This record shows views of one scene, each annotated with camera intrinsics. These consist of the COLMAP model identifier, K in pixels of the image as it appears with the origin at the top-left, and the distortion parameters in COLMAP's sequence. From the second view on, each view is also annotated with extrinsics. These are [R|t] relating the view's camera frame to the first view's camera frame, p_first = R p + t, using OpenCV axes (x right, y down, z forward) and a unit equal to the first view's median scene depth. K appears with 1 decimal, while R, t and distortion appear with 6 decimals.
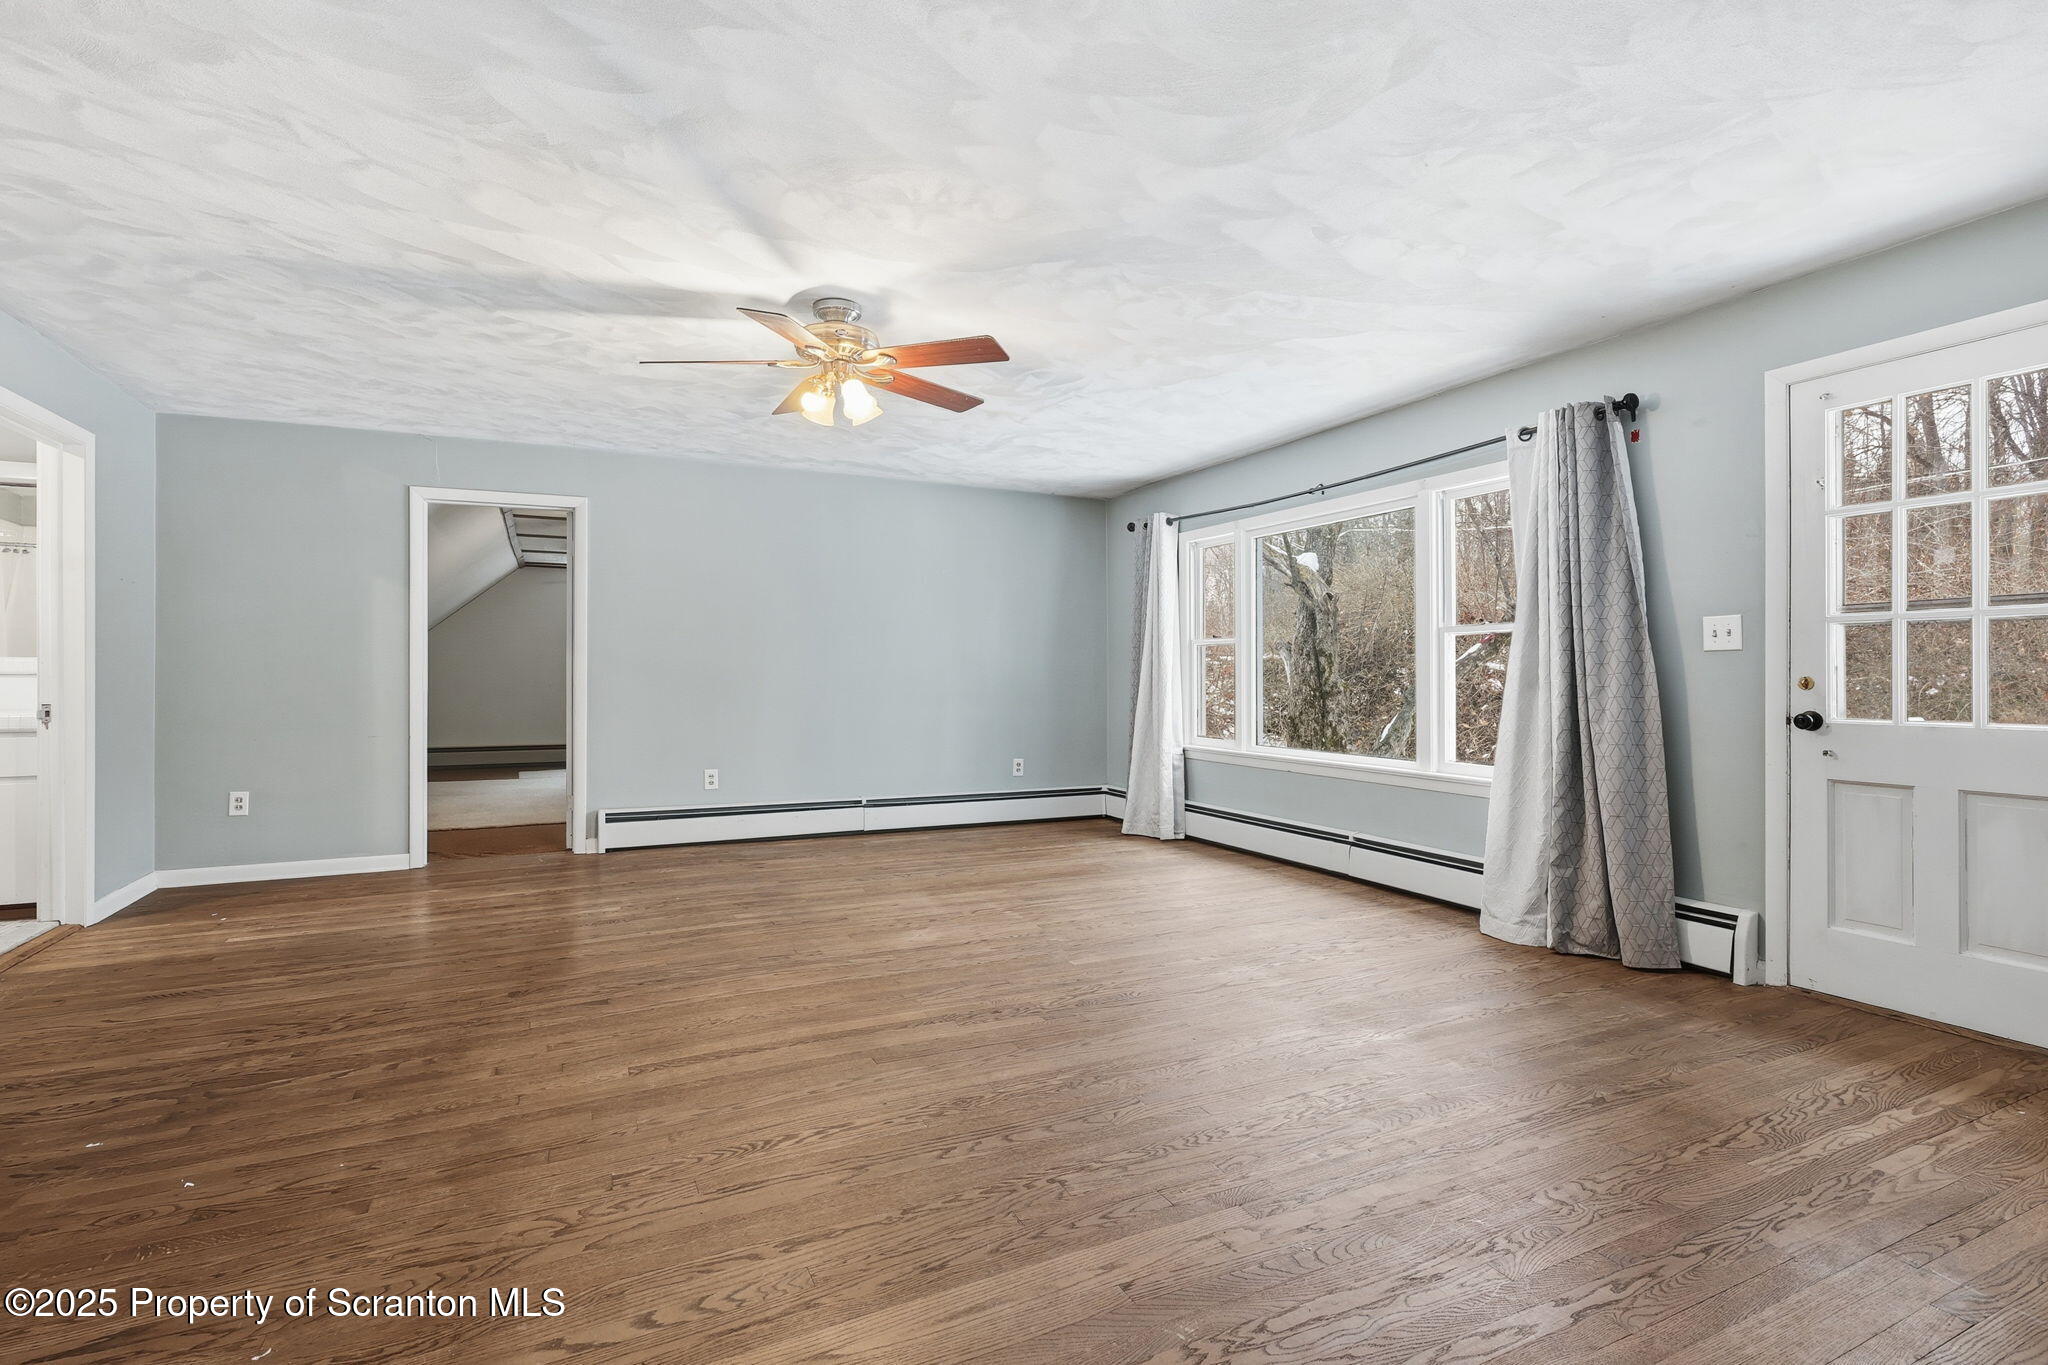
lens RADIAL K [[960.0, 0, 1009.6], [0, 960.0, 675.4], [0, 0, 1]] dist [-0.000080, 0.000153]
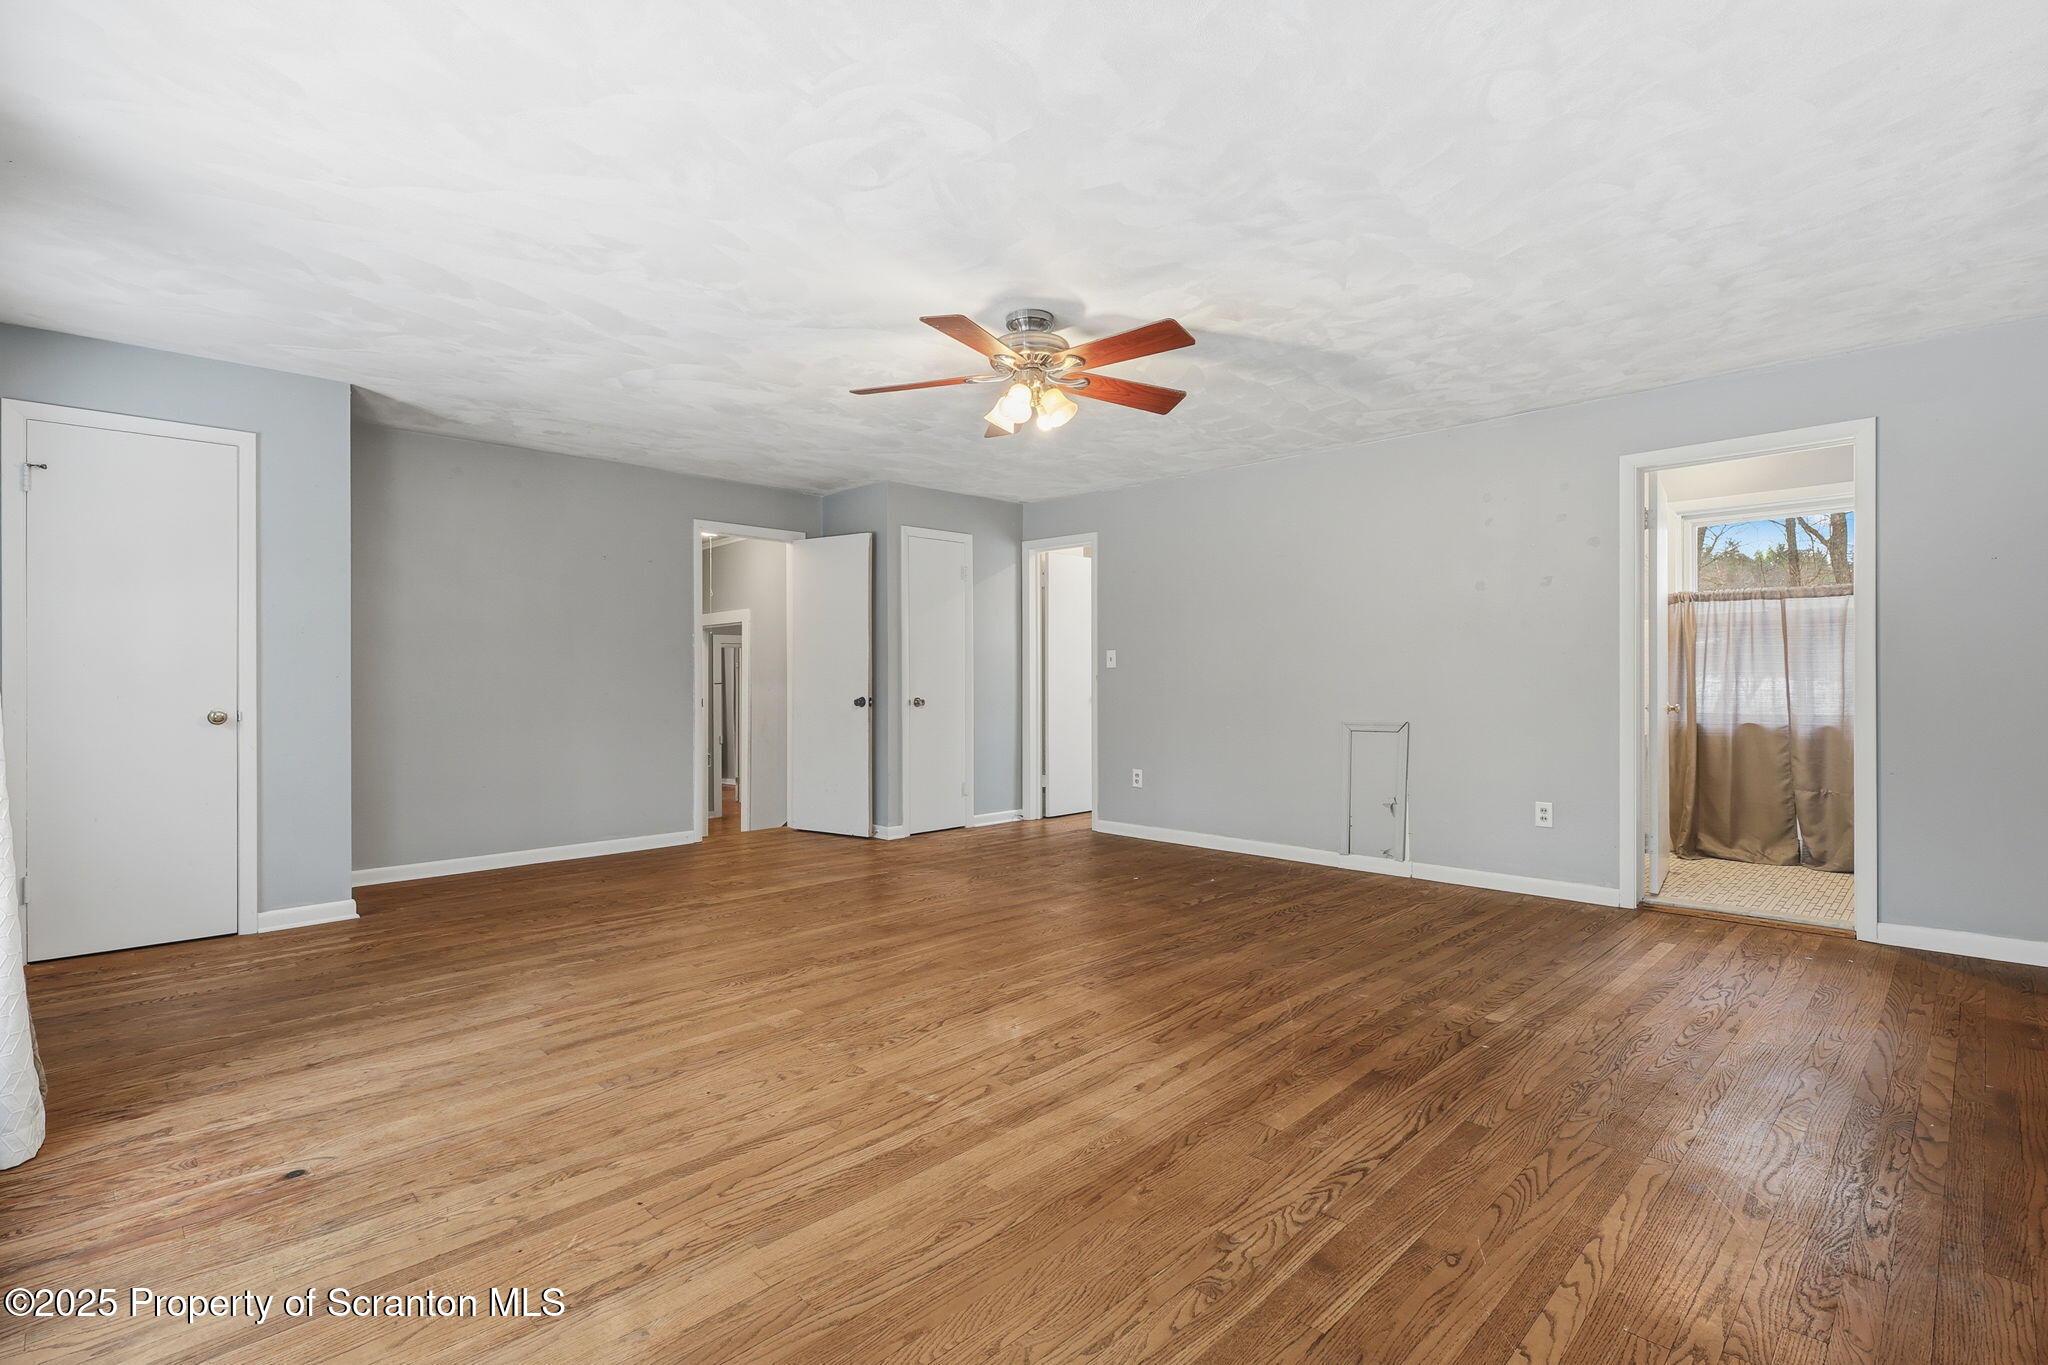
lens RADIAL K [[929.5, 0, 1022.9], [0, 929.5, 672.6], [0, 0, 1]] dist [0.001236, -0.000042]
pose [[-0.936812, 0.000372, -0.349832, 0.174007], [0.001359, 0.999996, -0.002575, -0.004828], [0.349830, -0.002887, -0.936809, 1.911771]]
